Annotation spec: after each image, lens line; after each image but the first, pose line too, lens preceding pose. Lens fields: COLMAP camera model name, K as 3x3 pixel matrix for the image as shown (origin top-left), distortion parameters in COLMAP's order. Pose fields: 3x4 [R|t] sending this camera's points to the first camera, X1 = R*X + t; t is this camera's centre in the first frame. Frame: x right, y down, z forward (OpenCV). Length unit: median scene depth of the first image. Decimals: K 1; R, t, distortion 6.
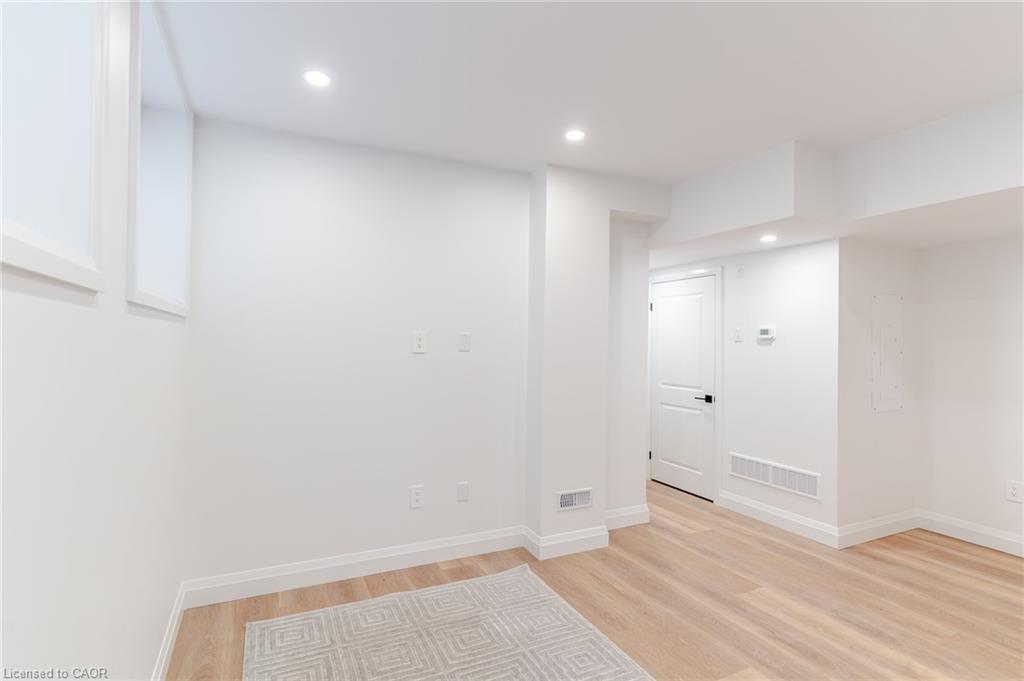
lens RADIAL K [[517.0, 0, 512.0], [0, 517.0, 340.5], [0, 0, 1]] dist [0.004502, -0.000252]
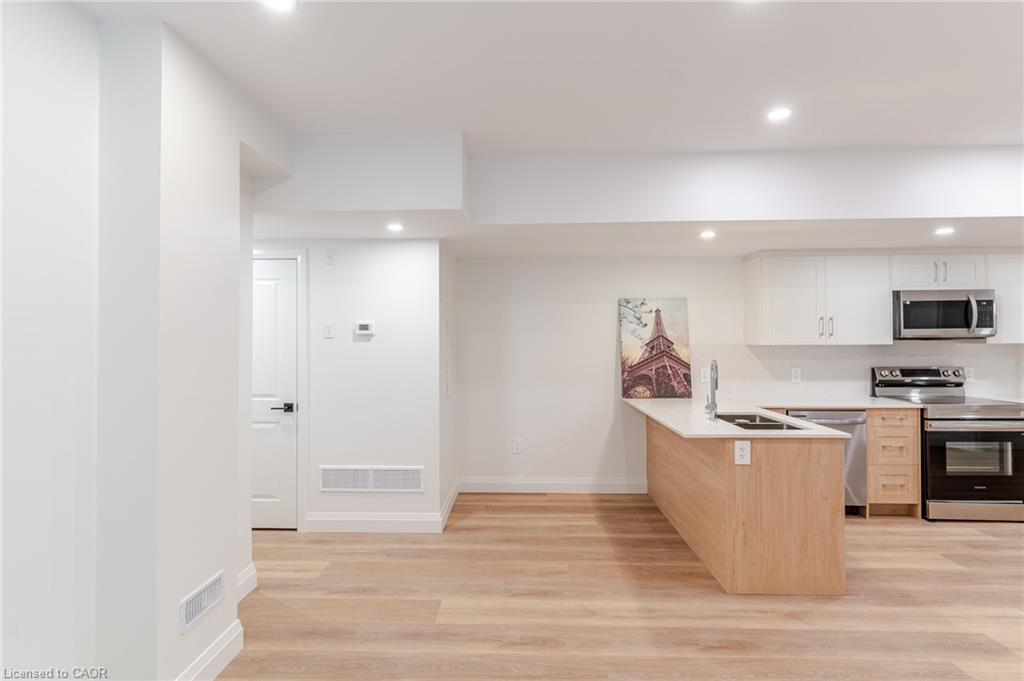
lens RADIAL K [[517.0, 0, 512.0], [0, 517.0, 340.5], [0, 0, 1]] dist [0.004502, -0.000252]
pose [[0.470962, -0.014599, 0.882033, -0.224148], [0.007535, 0.999893, 0.012526, -0.002898], [-0.882121, 0.000746, 0.471021, 0.366195]]
